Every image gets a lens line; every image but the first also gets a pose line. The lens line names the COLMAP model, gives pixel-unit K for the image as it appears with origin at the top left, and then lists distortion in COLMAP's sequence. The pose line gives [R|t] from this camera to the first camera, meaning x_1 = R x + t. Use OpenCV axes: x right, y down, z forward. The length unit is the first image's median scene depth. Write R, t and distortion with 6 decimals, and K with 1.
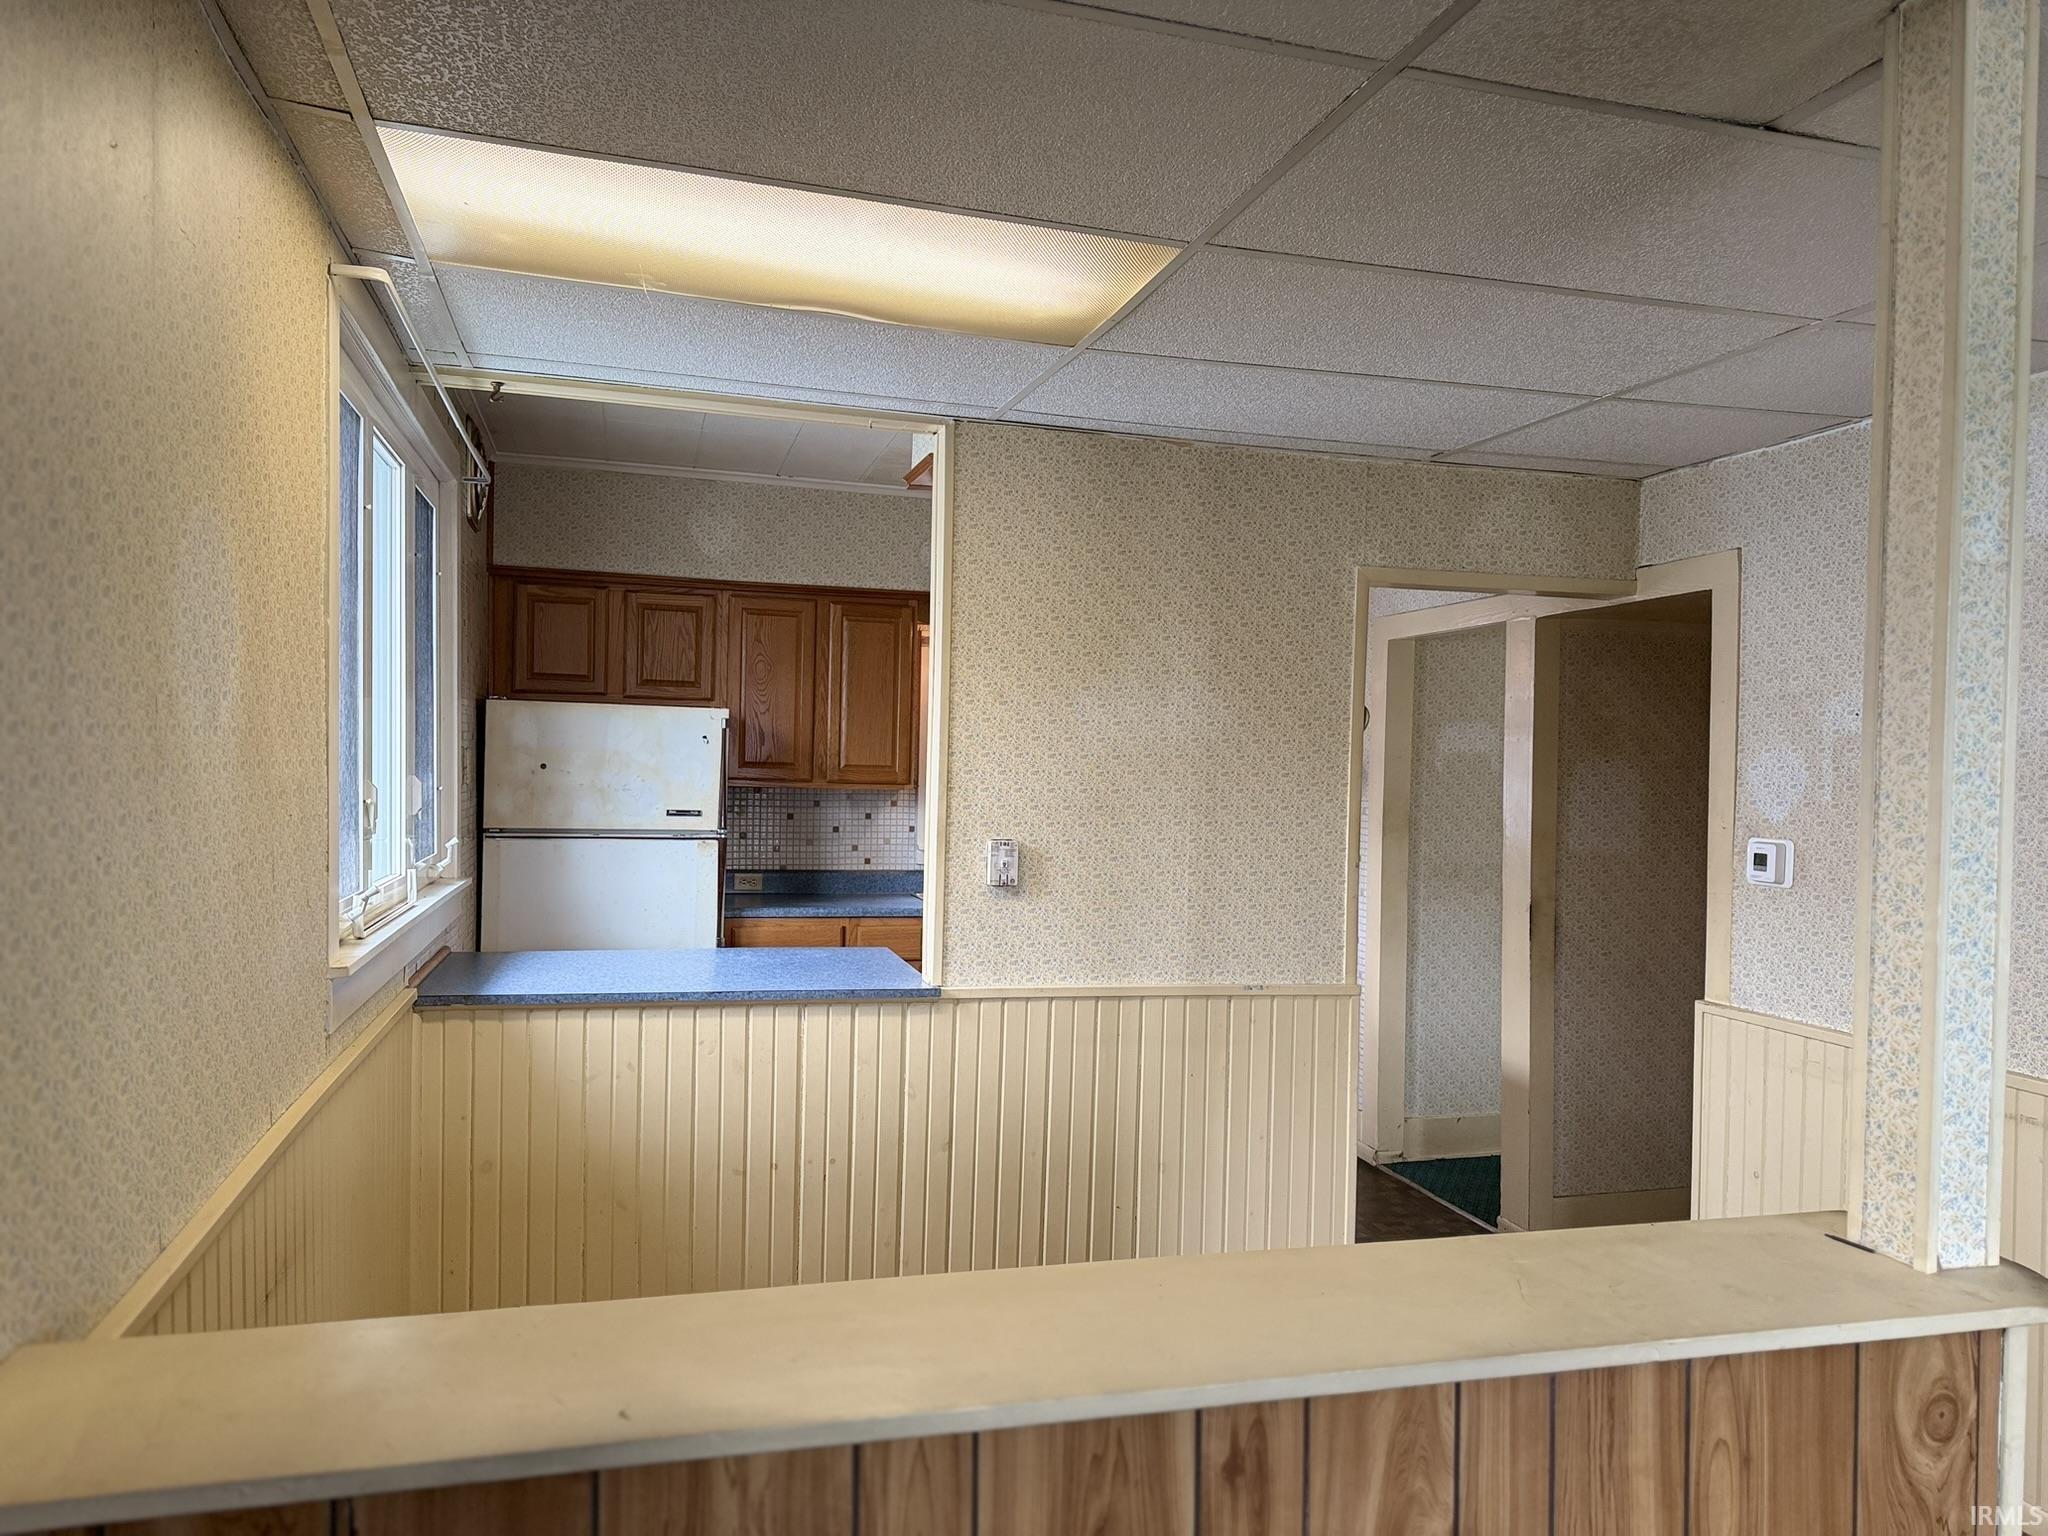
lens RADIAL K [[1415.2, 0, 1023.2], [0, 1415.2, 779.2], [0, 0, 1]] dist [0.111383, -0.131150]
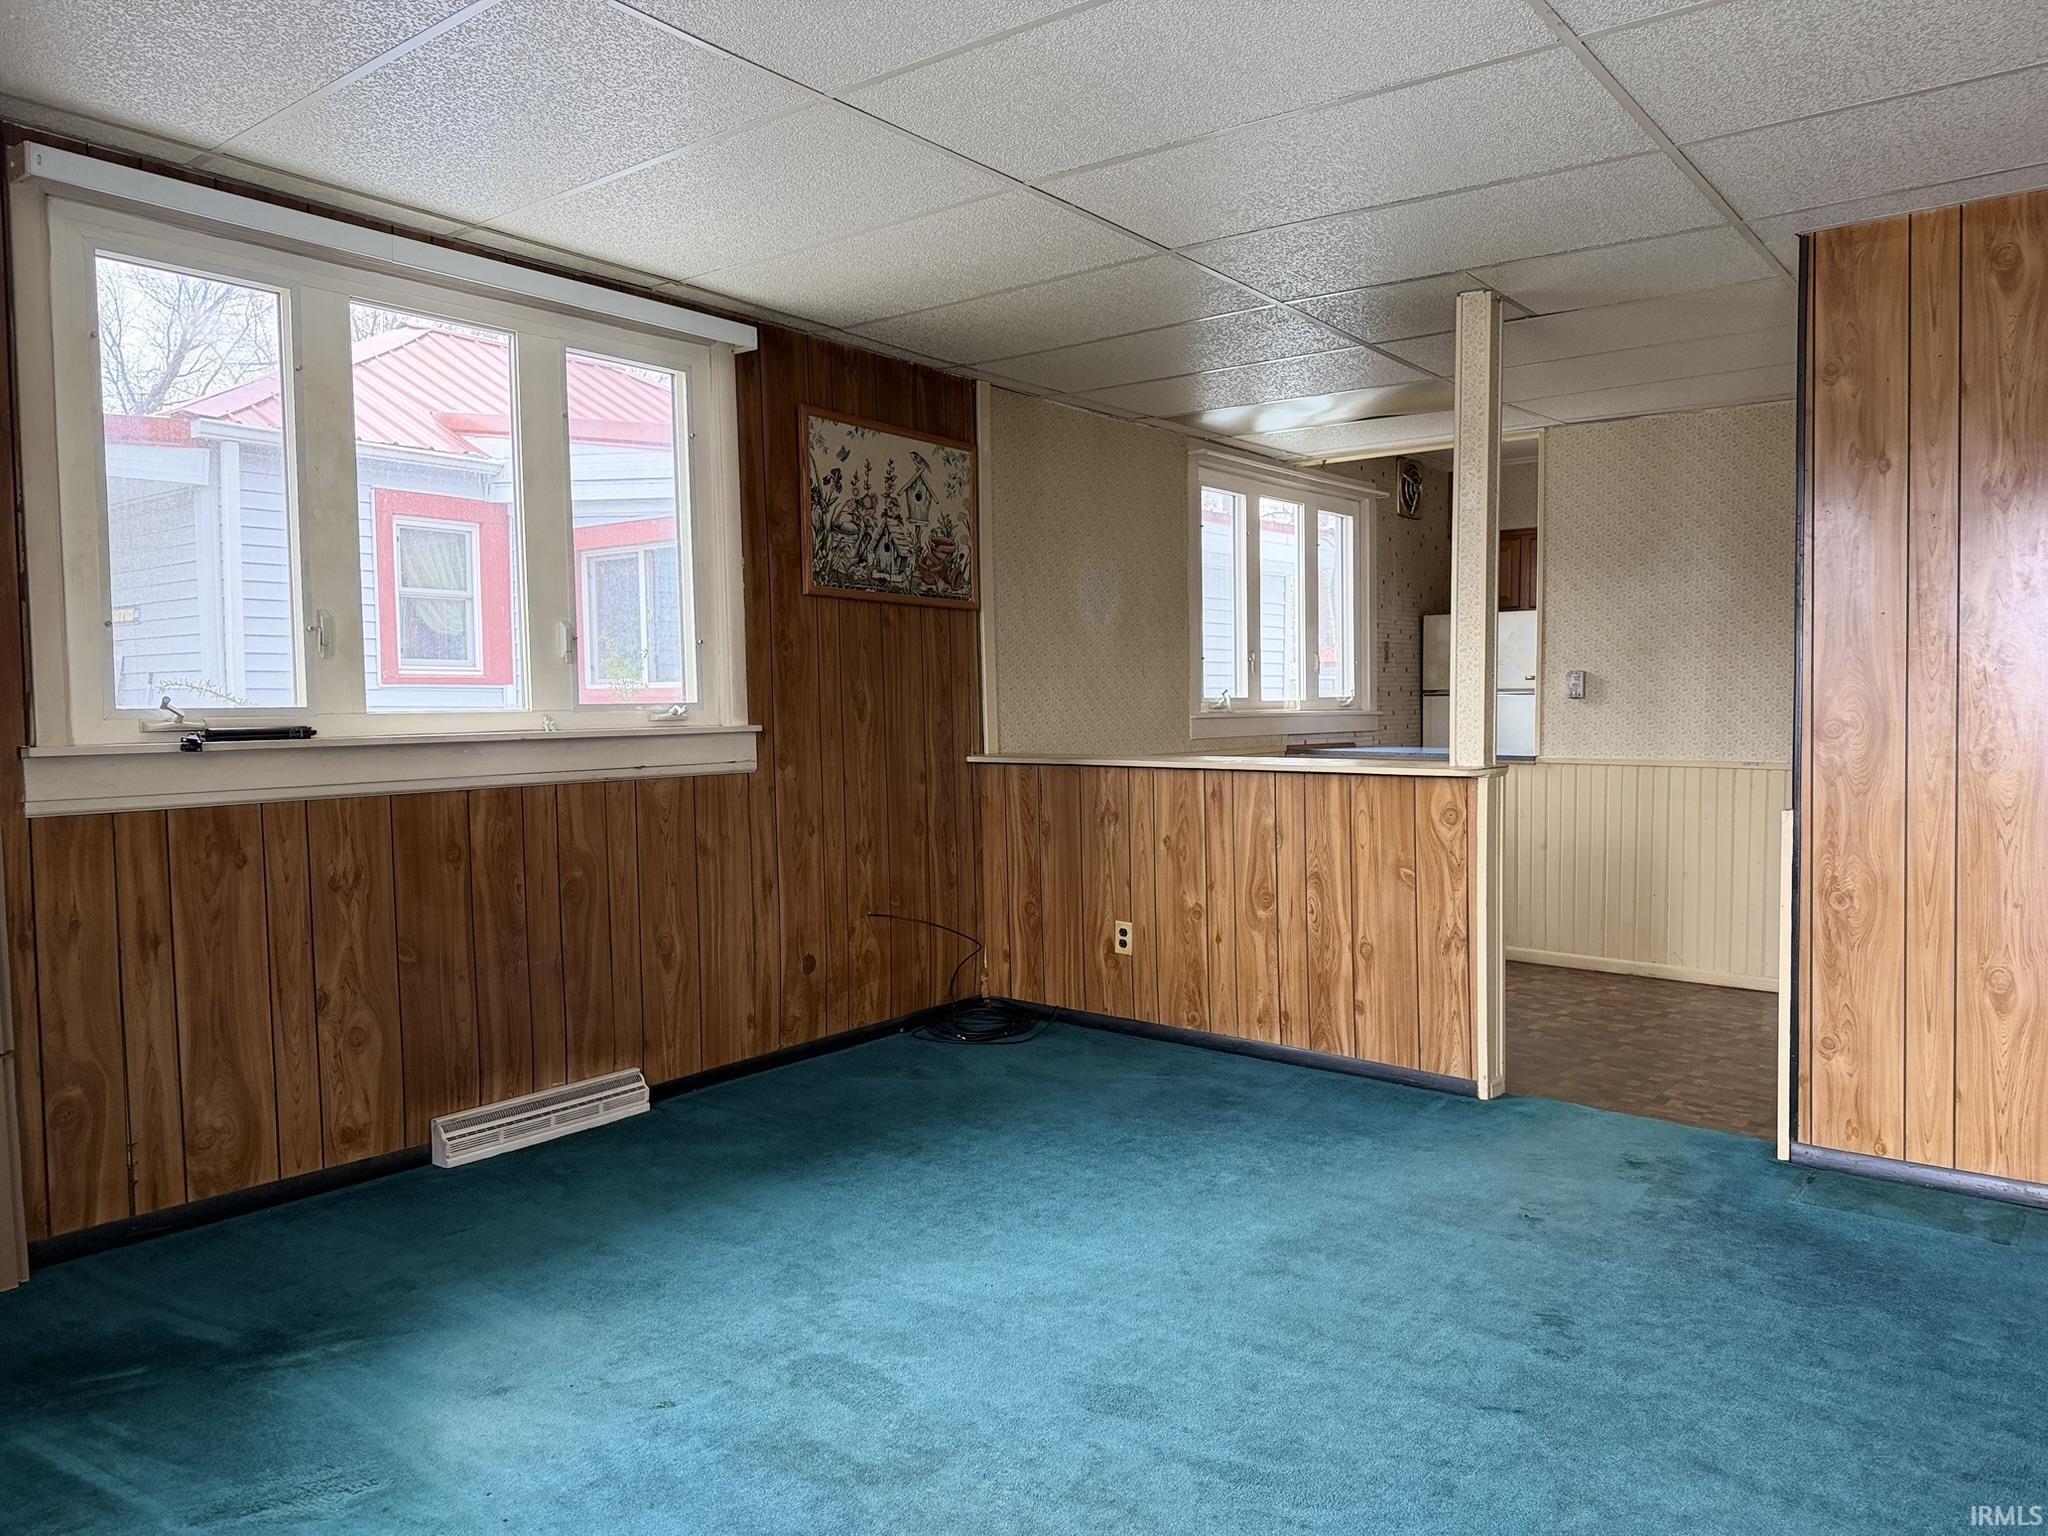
lens RADIAL K [[1415.2, 0, 1023.2], [0, 1415.2, 779.2], [0, 0, 1]] dist [0.111383, -0.131150]
pose [[0.584578, 0.016640, -0.811167, 0.959638], [0.012708, 0.999479, 0.029660, 0.109196], [0.811238, -0.027647, 0.584062, -0.523077]]
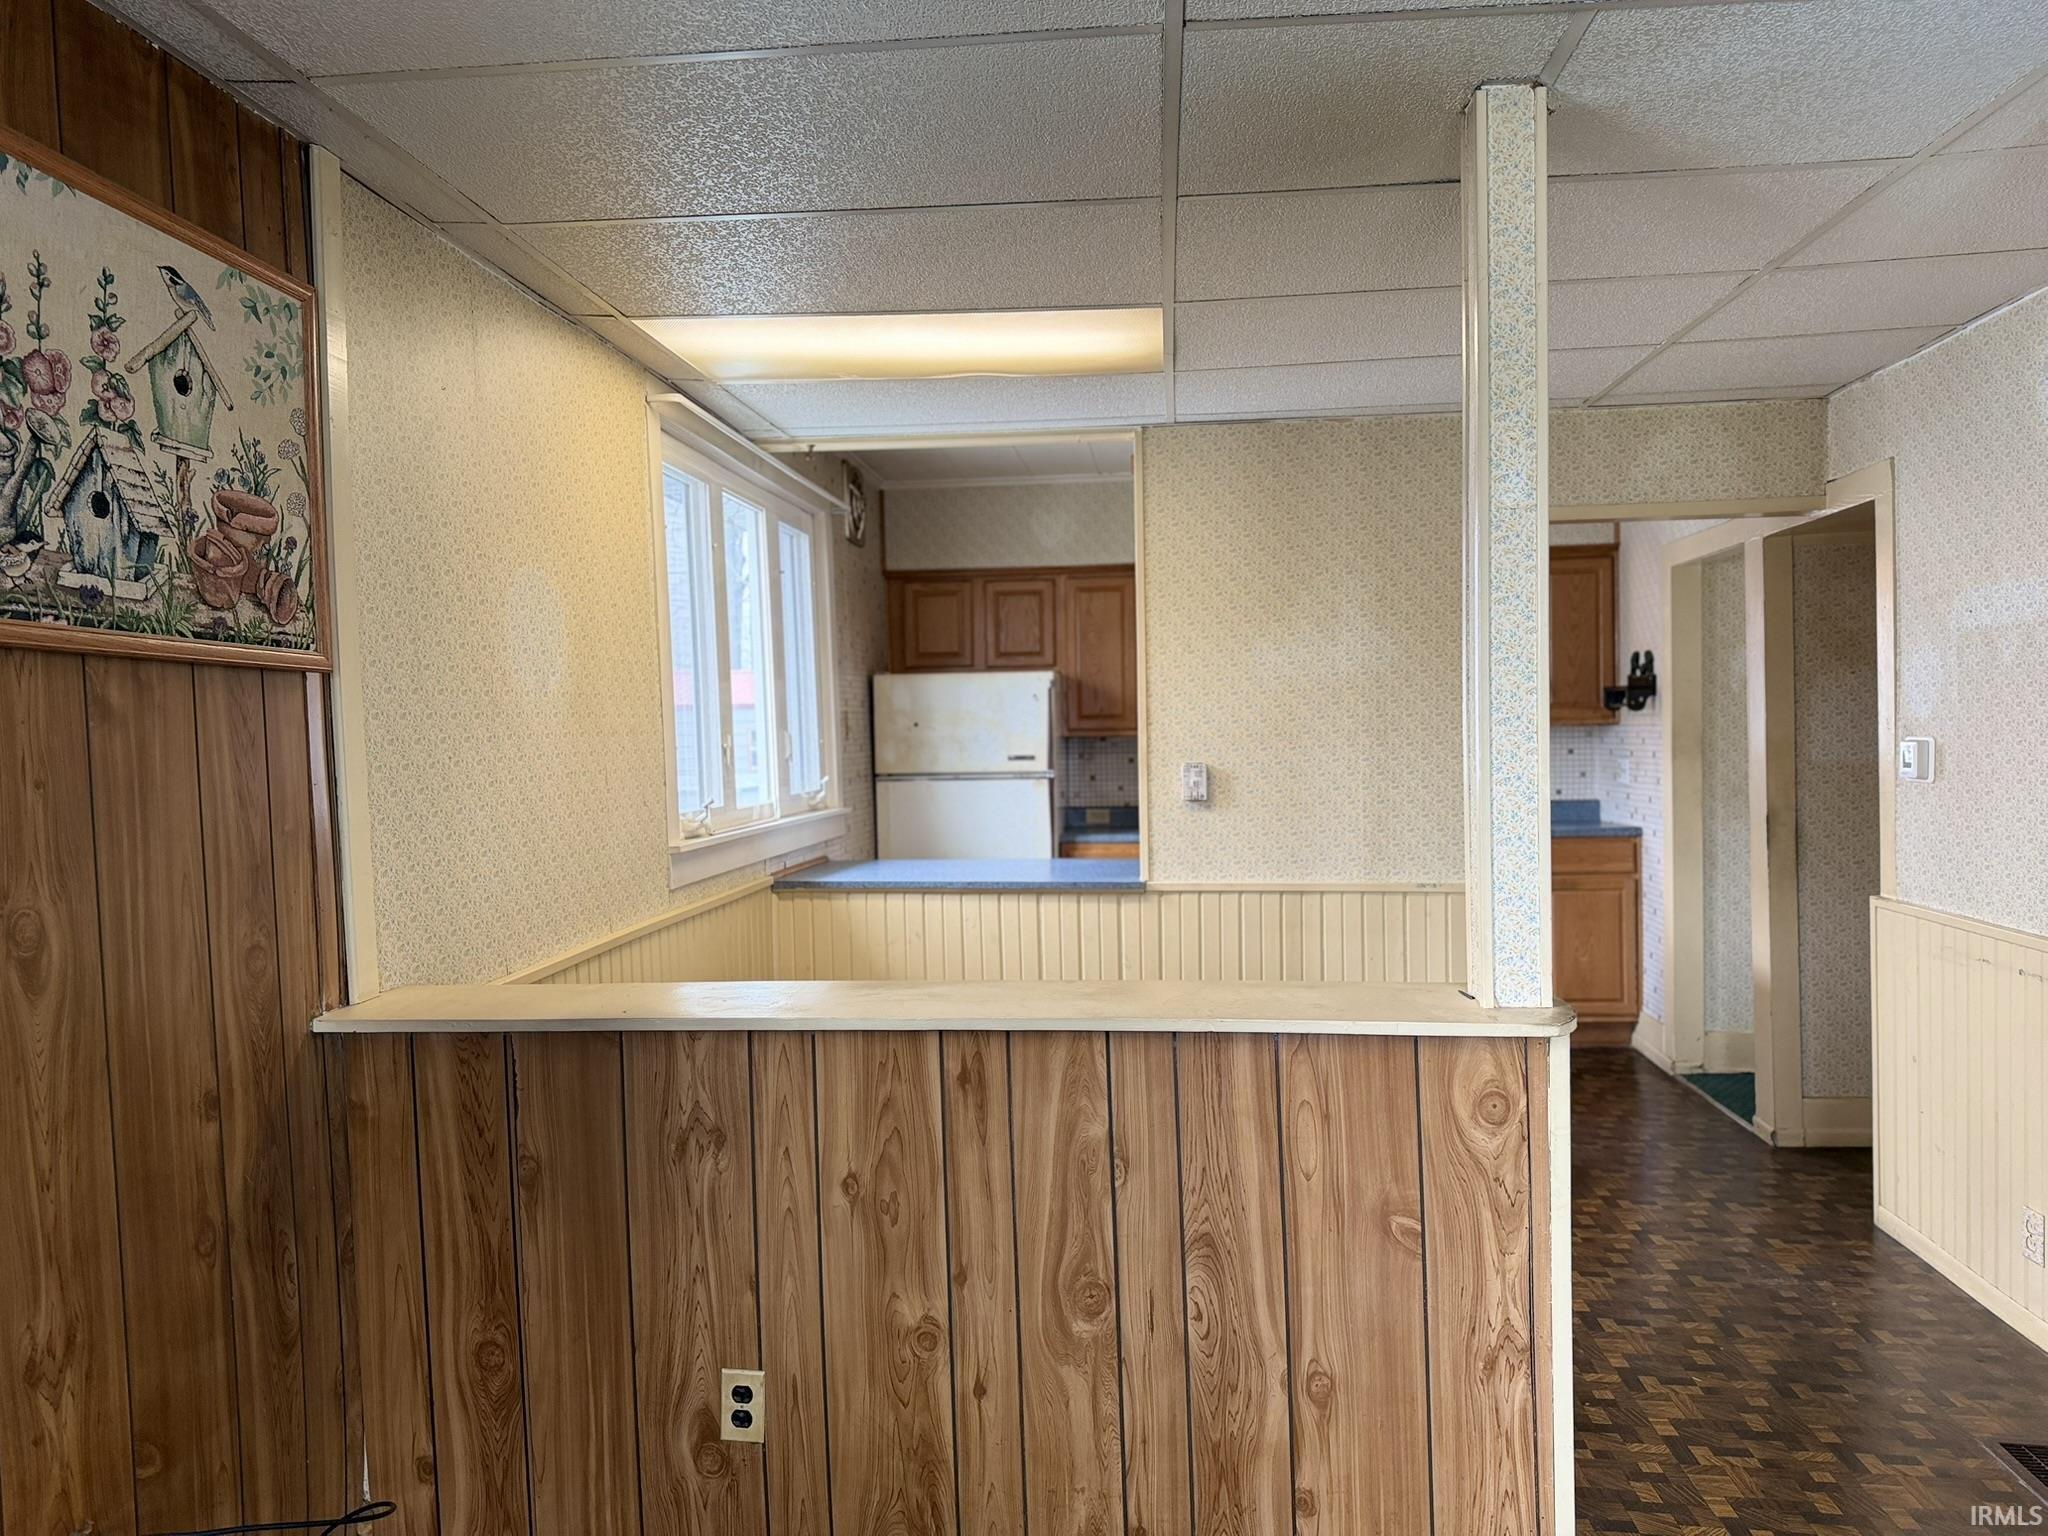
lens RADIAL K [[1412.4, 0, 1018.3], [0, 1412.4, 769.9], [0, 0, 1]] dist [0.069291, -0.103123]
pose [[0.926764, -0.031784, -0.374298, 0.291866], [0.038103, 0.999229, 0.009490, 0.030020], [0.373708, -0.023057, 0.927260, -0.189426]]
